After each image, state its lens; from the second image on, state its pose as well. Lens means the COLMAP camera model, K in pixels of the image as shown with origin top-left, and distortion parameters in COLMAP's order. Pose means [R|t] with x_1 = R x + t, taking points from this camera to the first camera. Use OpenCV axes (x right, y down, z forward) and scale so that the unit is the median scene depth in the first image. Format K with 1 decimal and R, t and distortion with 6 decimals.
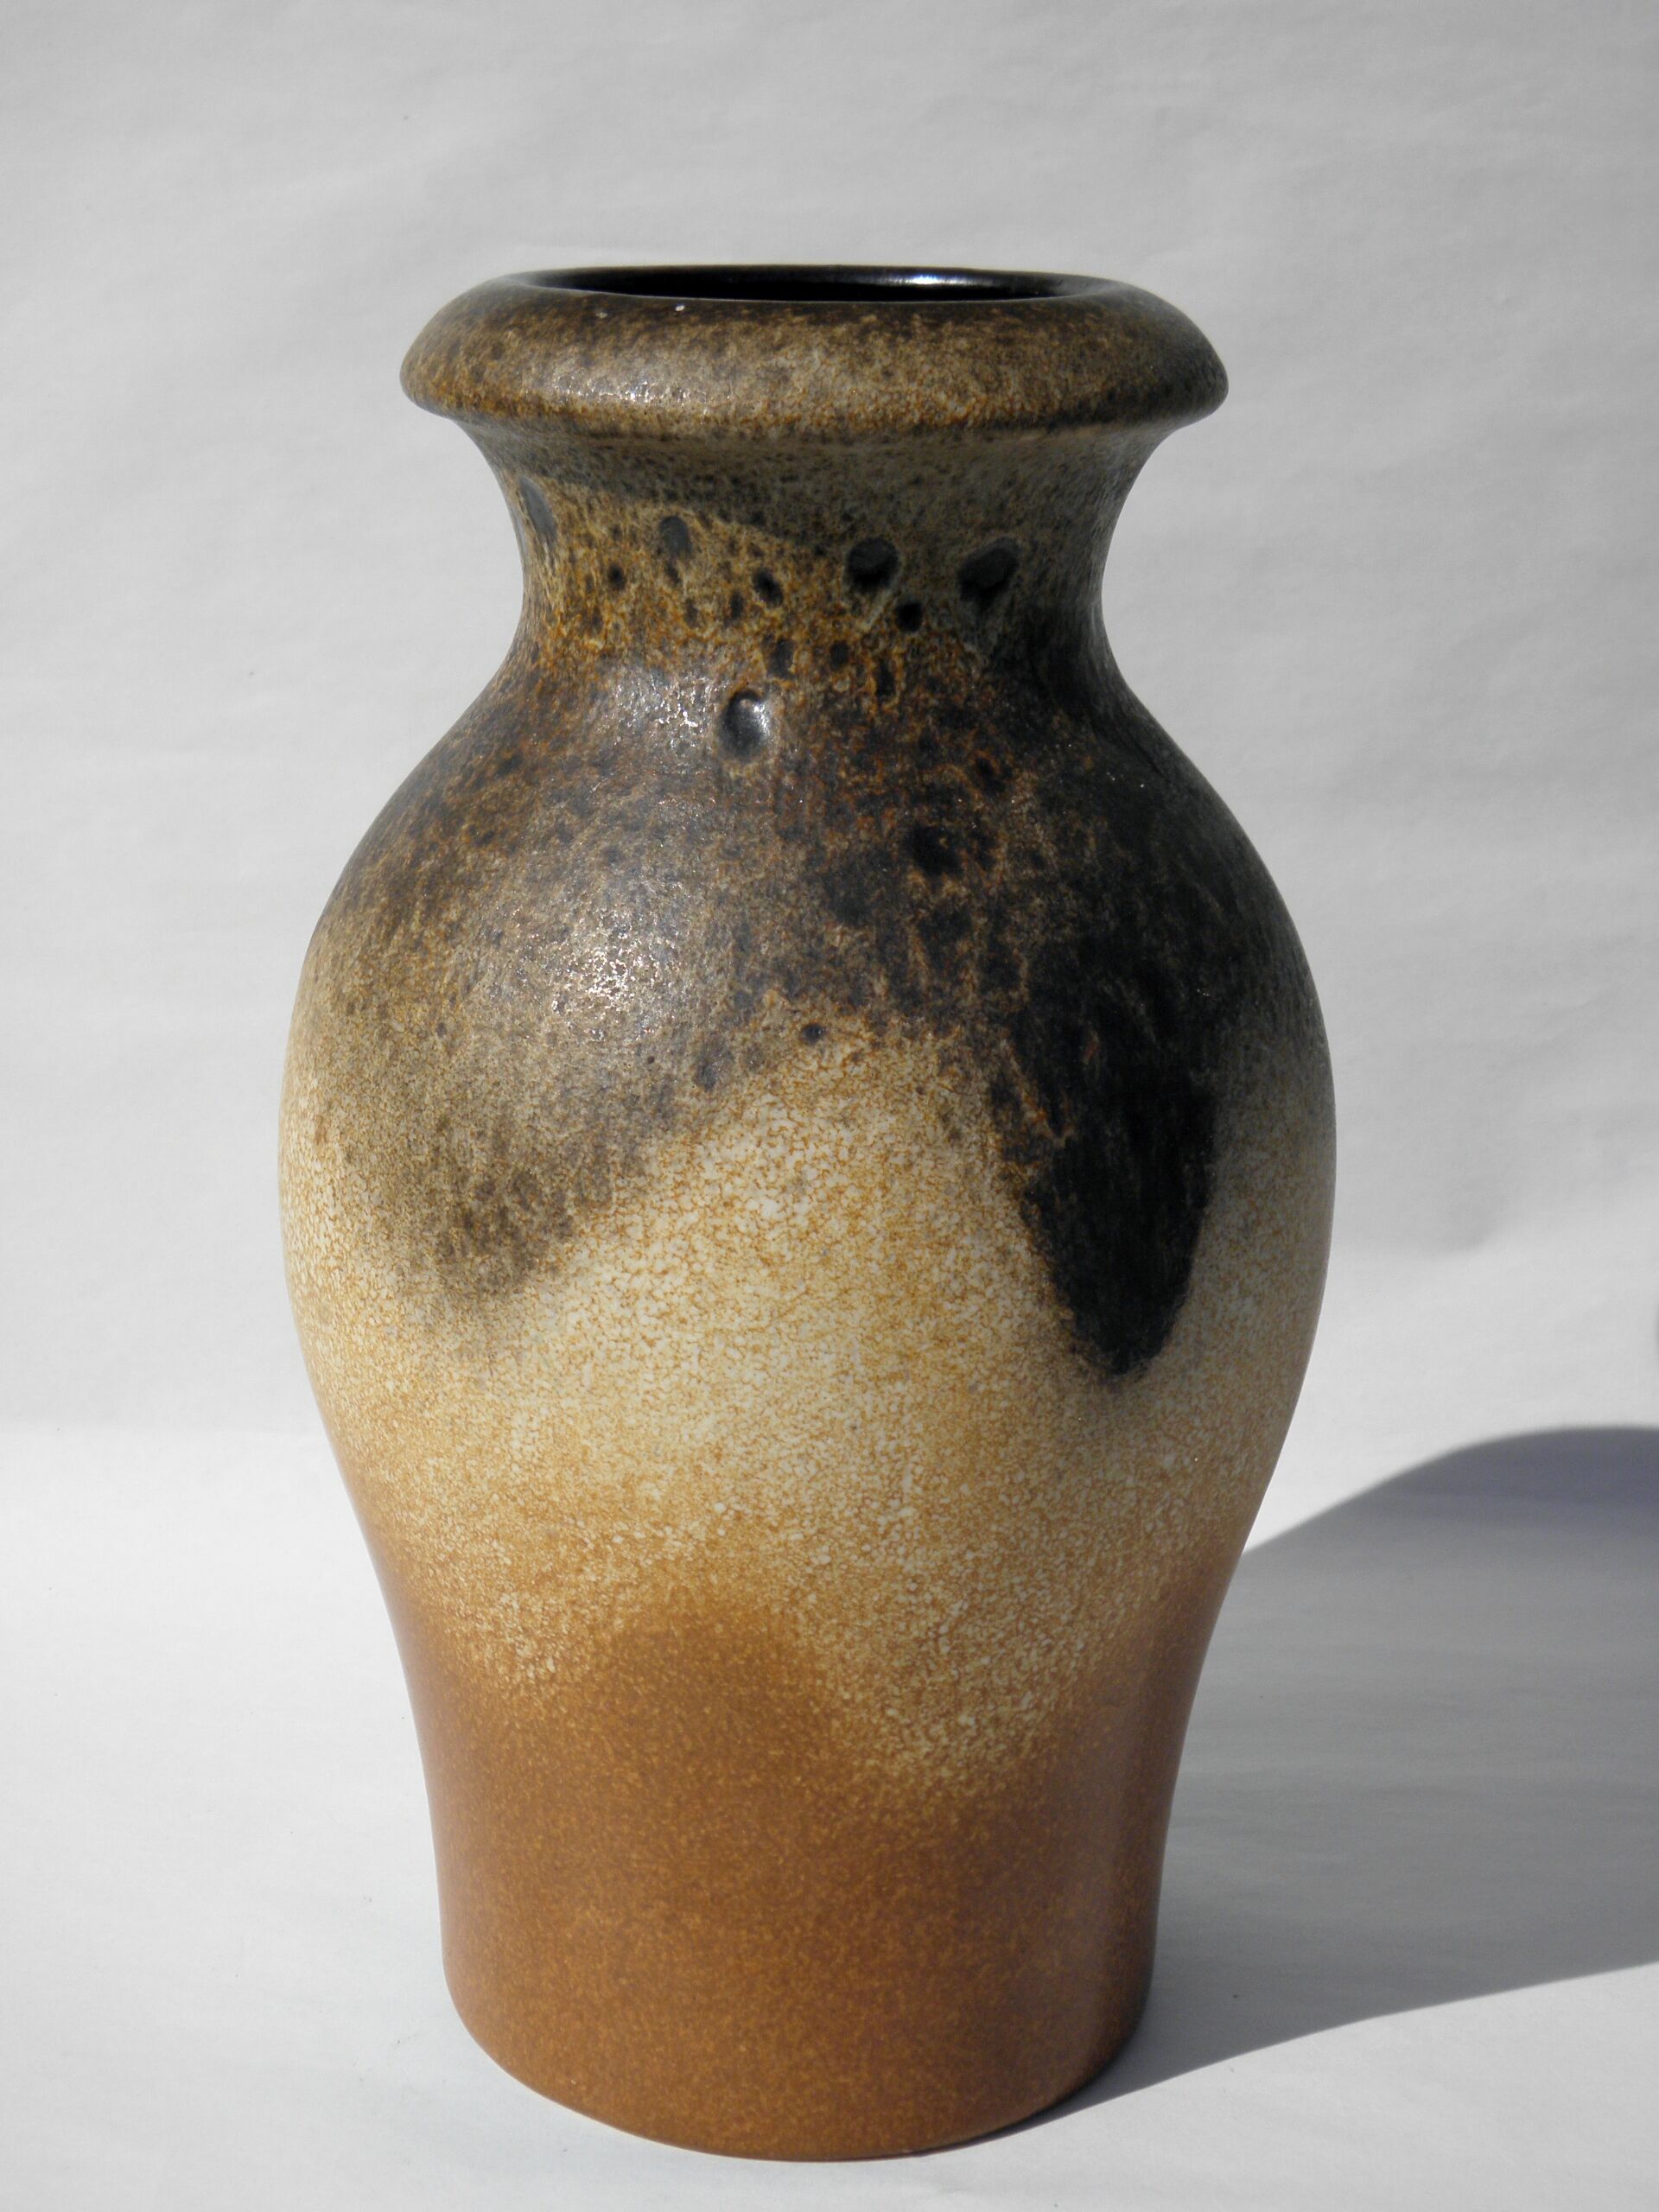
lens RADIAL K [[3427.8, 0, 826.8], [0, 3427.8, 1161.3], [0, 0, 1]] dist [0.040377, 0.678260]
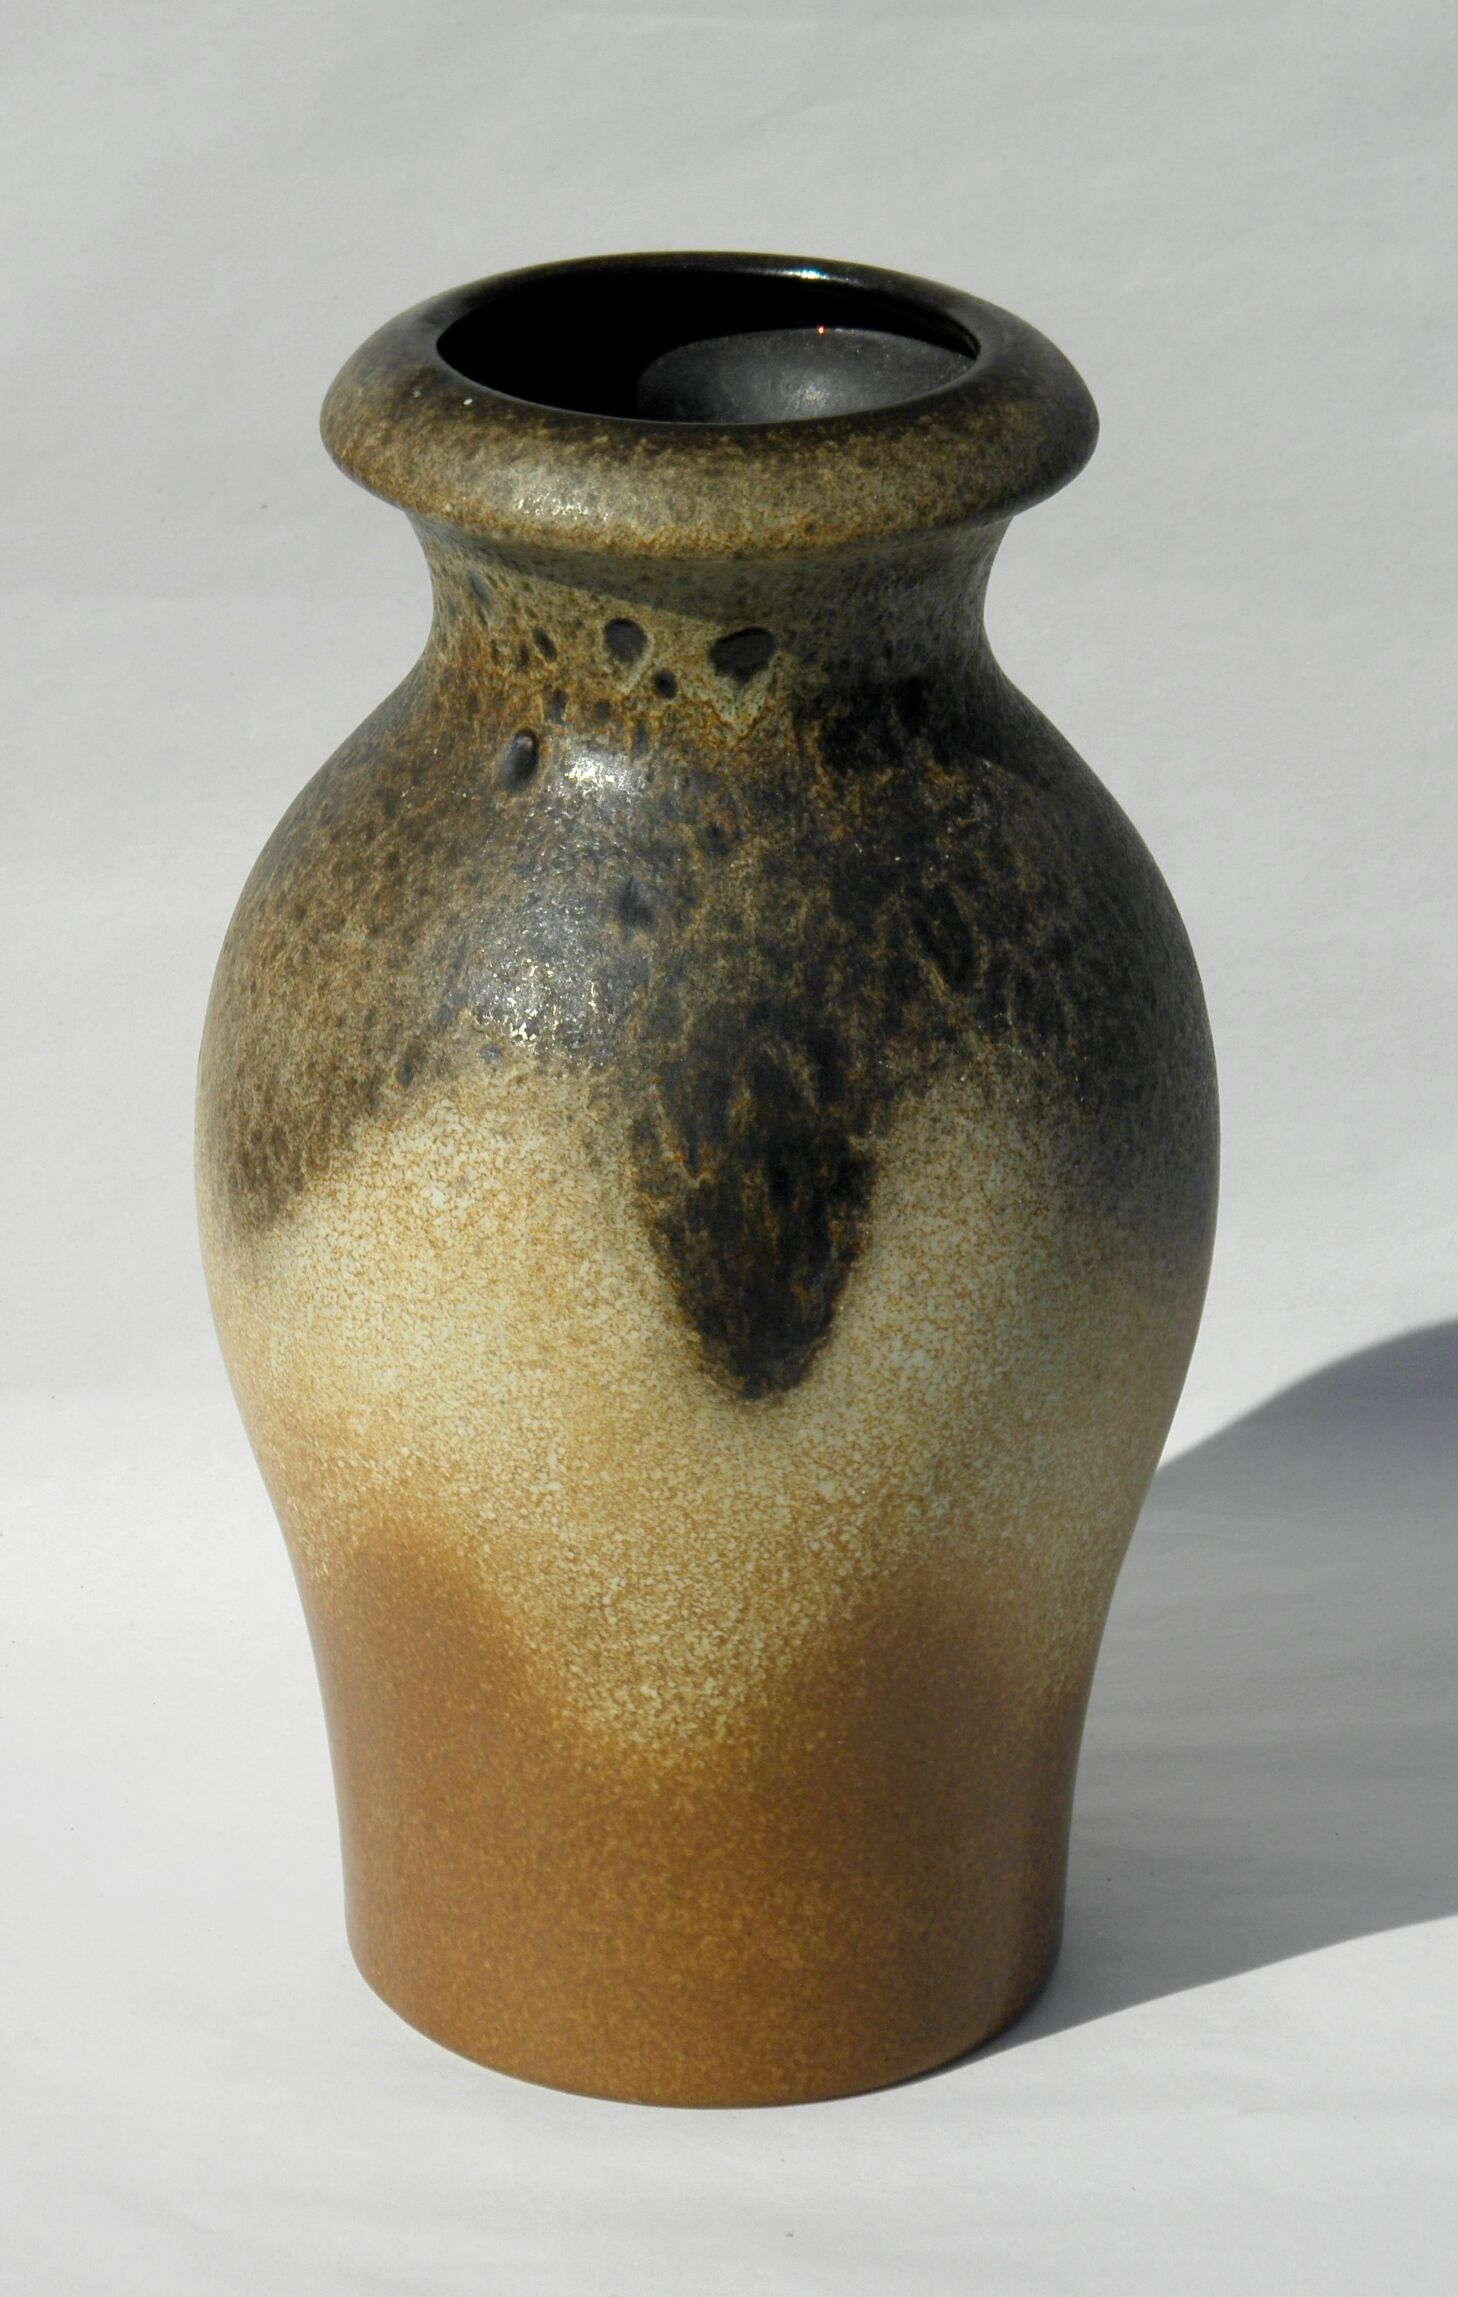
lens RADIAL K [[8375.4, 0, 729.0], [0, 8375.4, 1148.5], [0, 0, 1]] dist [0.531396, 3.104712]
pose [[0.890521, 0.168427, -0.422617, 1.199116], [-0.135401, 0.984971, 0.107232, -0.303046], [0.434326, -0.038270, 0.899942, -1.407845]]
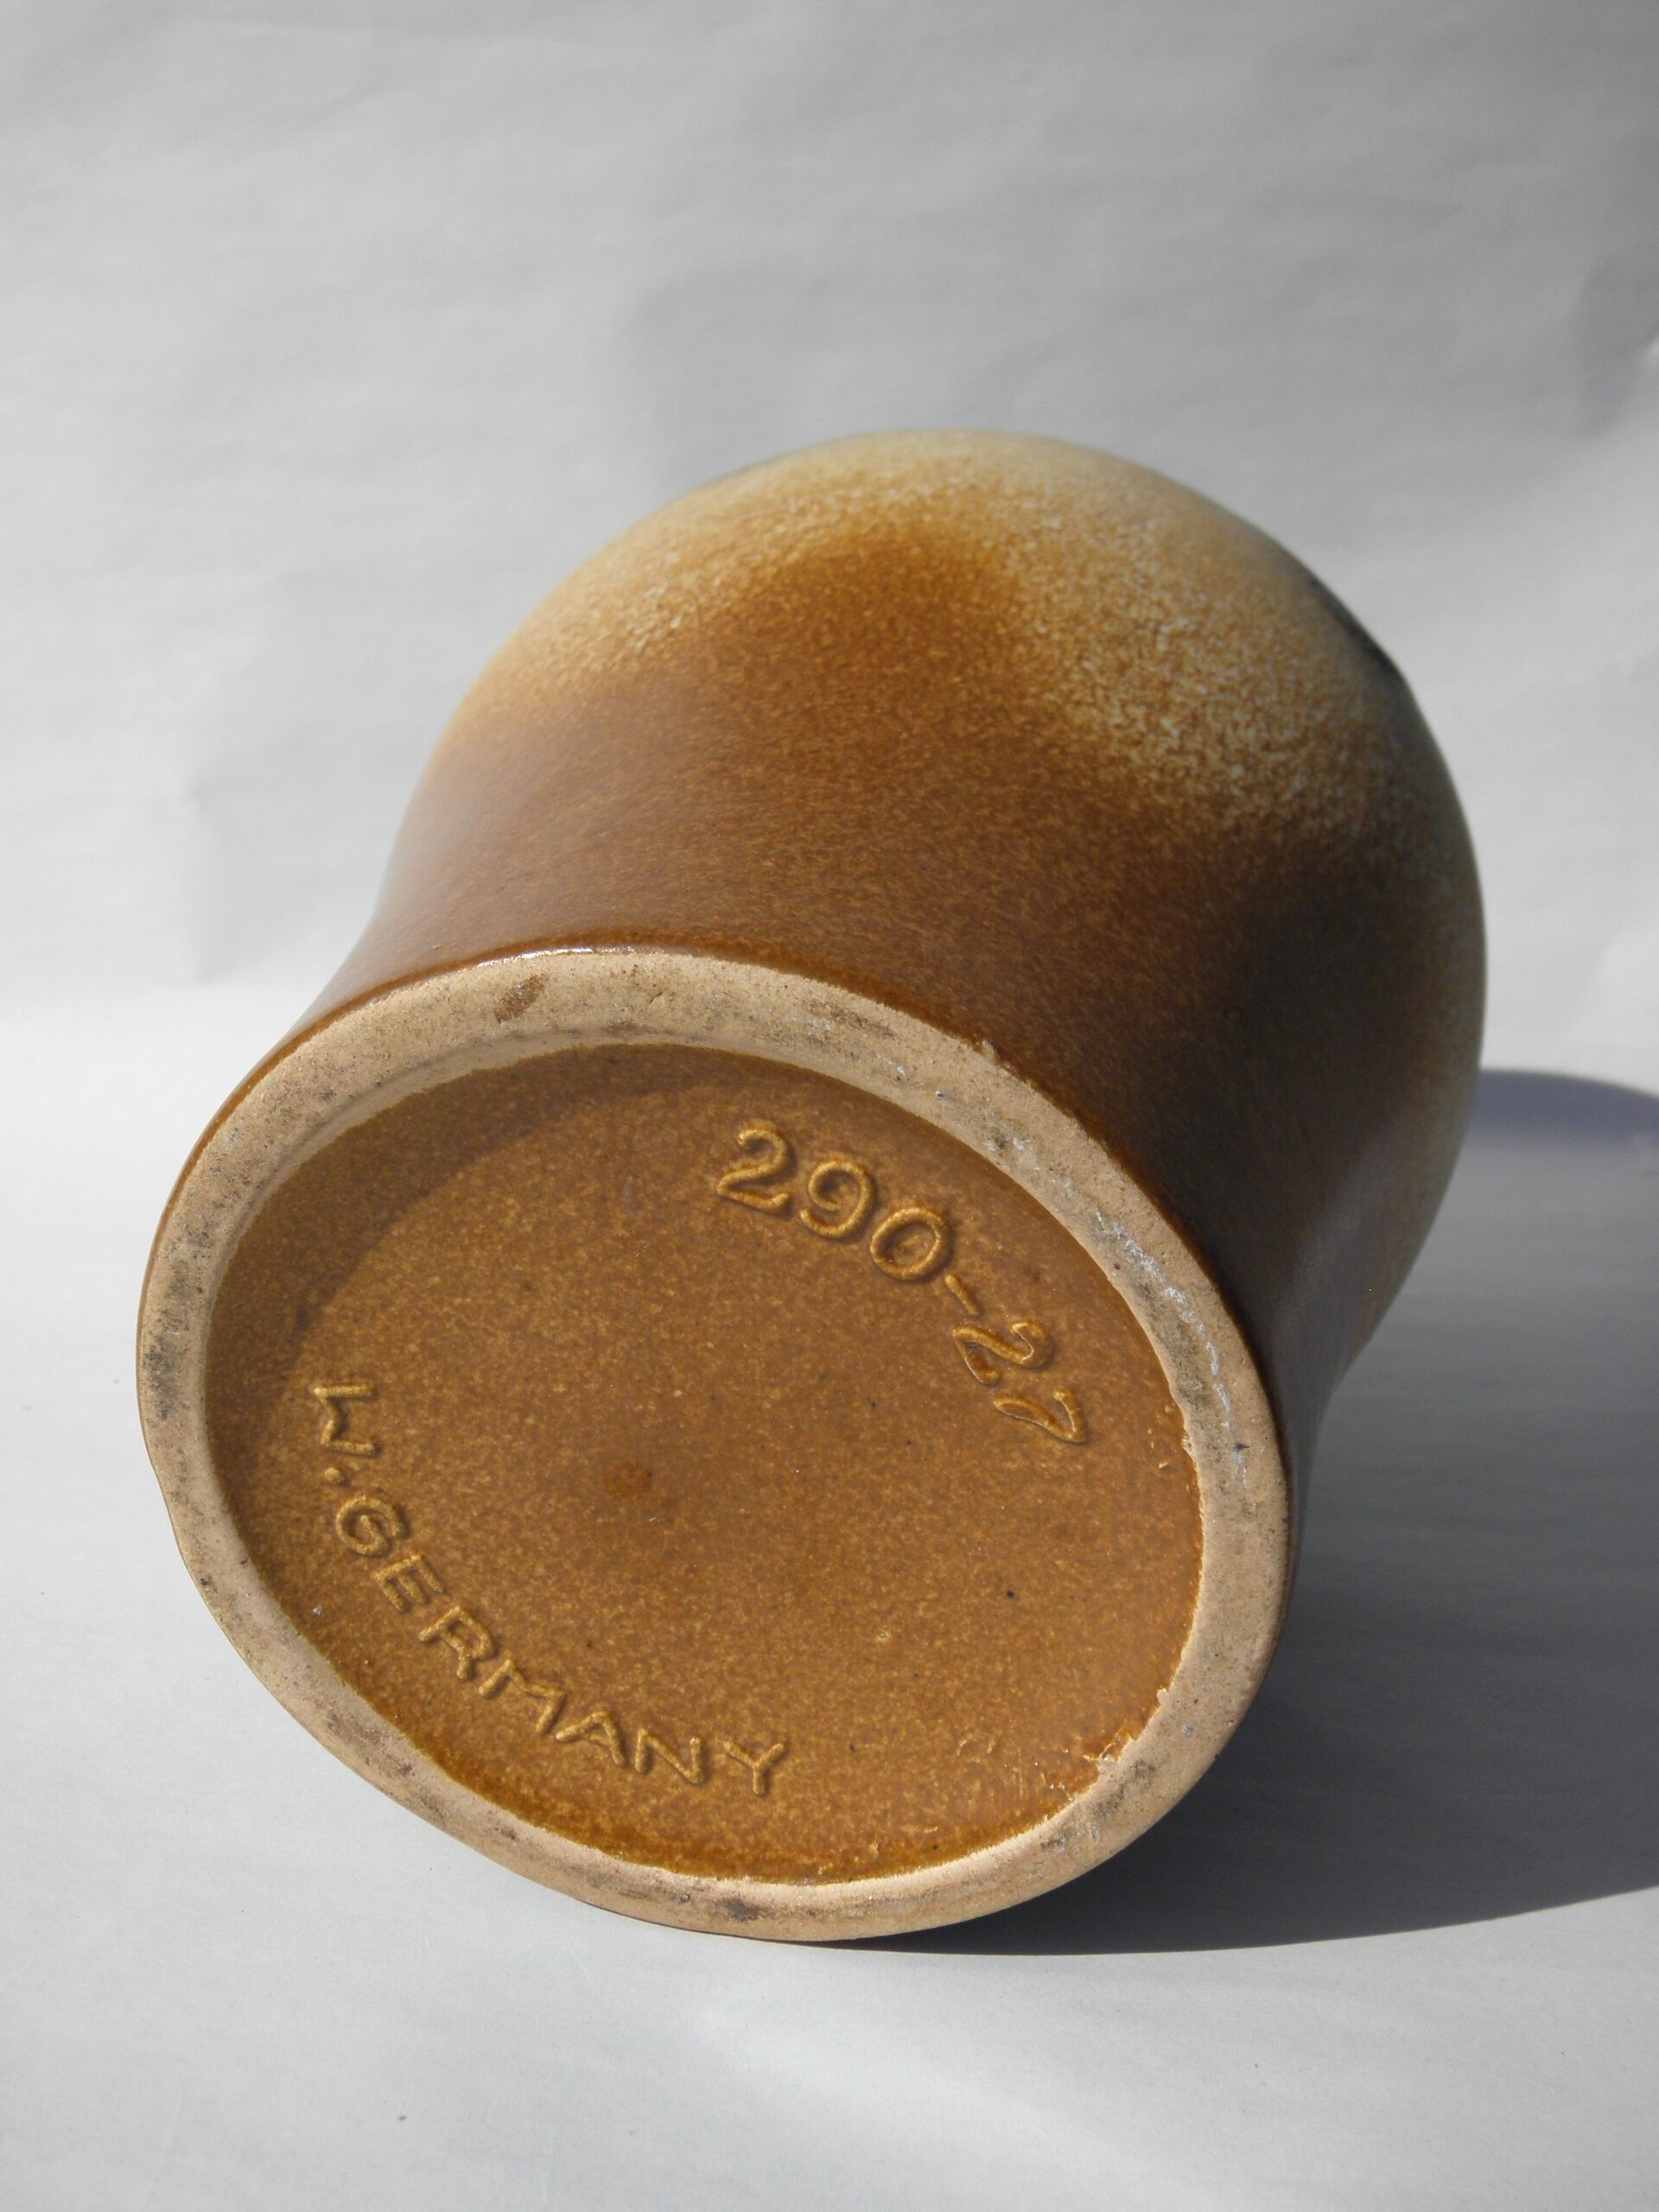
lens RADIAL K [[2130.2, 0, 829.5], [0, 2130.2, 1106.0], [0, 0, 1]] dist [0.000809, 0.000259]
pose [[0.956291, 0.278759, -0.088317, 0.035014], [-0.128179, 0.128147, -0.983437, 0.700257], [-0.262824, 0.951773, 0.158277, 1.077612]]
